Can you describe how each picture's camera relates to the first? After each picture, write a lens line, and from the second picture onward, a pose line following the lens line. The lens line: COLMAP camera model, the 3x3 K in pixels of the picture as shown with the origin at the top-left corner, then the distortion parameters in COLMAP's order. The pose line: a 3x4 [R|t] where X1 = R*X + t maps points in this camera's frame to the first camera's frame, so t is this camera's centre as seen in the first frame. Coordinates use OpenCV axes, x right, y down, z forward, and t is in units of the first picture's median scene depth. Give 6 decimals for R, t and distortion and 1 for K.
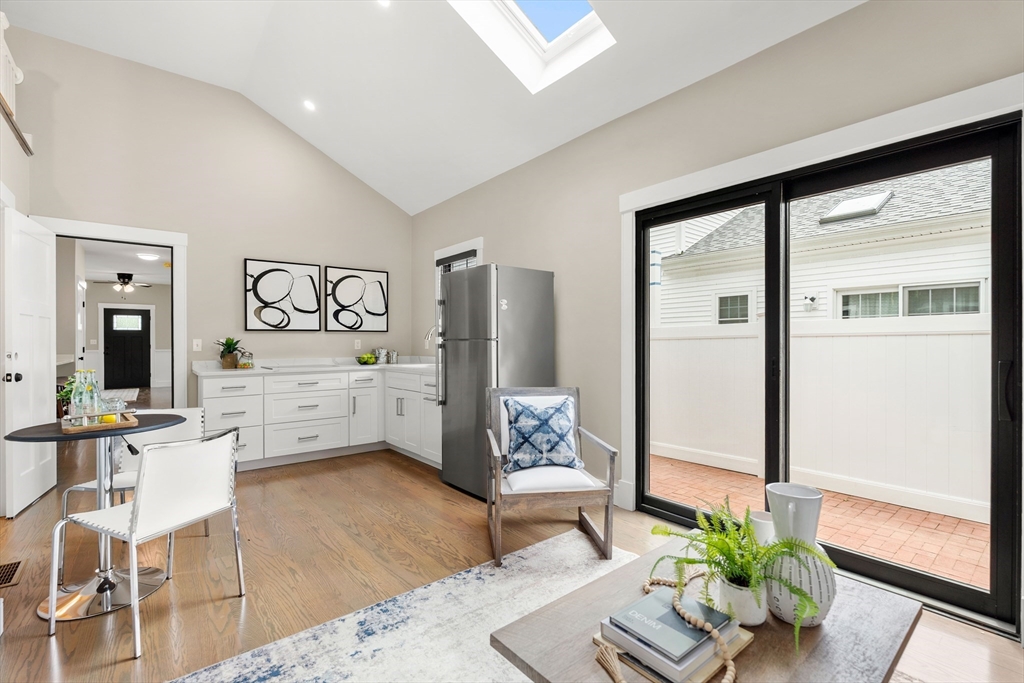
lens RADIAL K [[453.4, 0, 512.0], [0, 453.4, 341.5], [0, 0, 1]] dist [-0.002140, -0.000134]
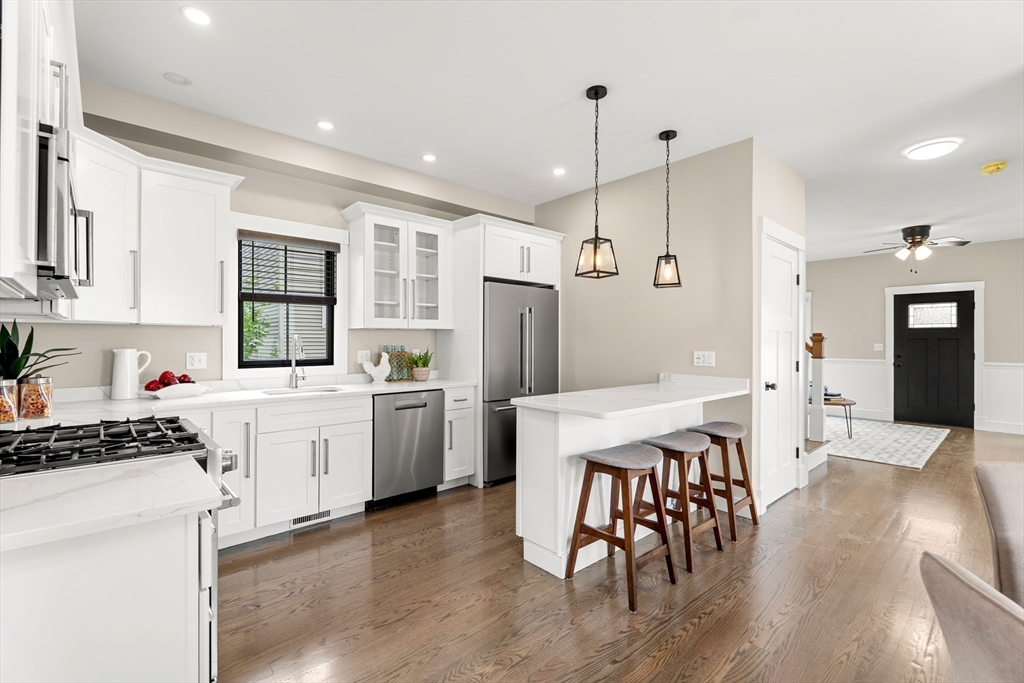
lens RADIAL K [[453.4, 0, 512.0], [0, 453.4, 341.5], [0, 0, 1]] dist [-0.002140, -0.000134]
pose [[0.061381, 0.003654, -0.998108, -0.290761], [-0.004674, 0.999983, 0.003373, -0.006895], [0.998103, 0.004458, 0.061397, 0.416436]]
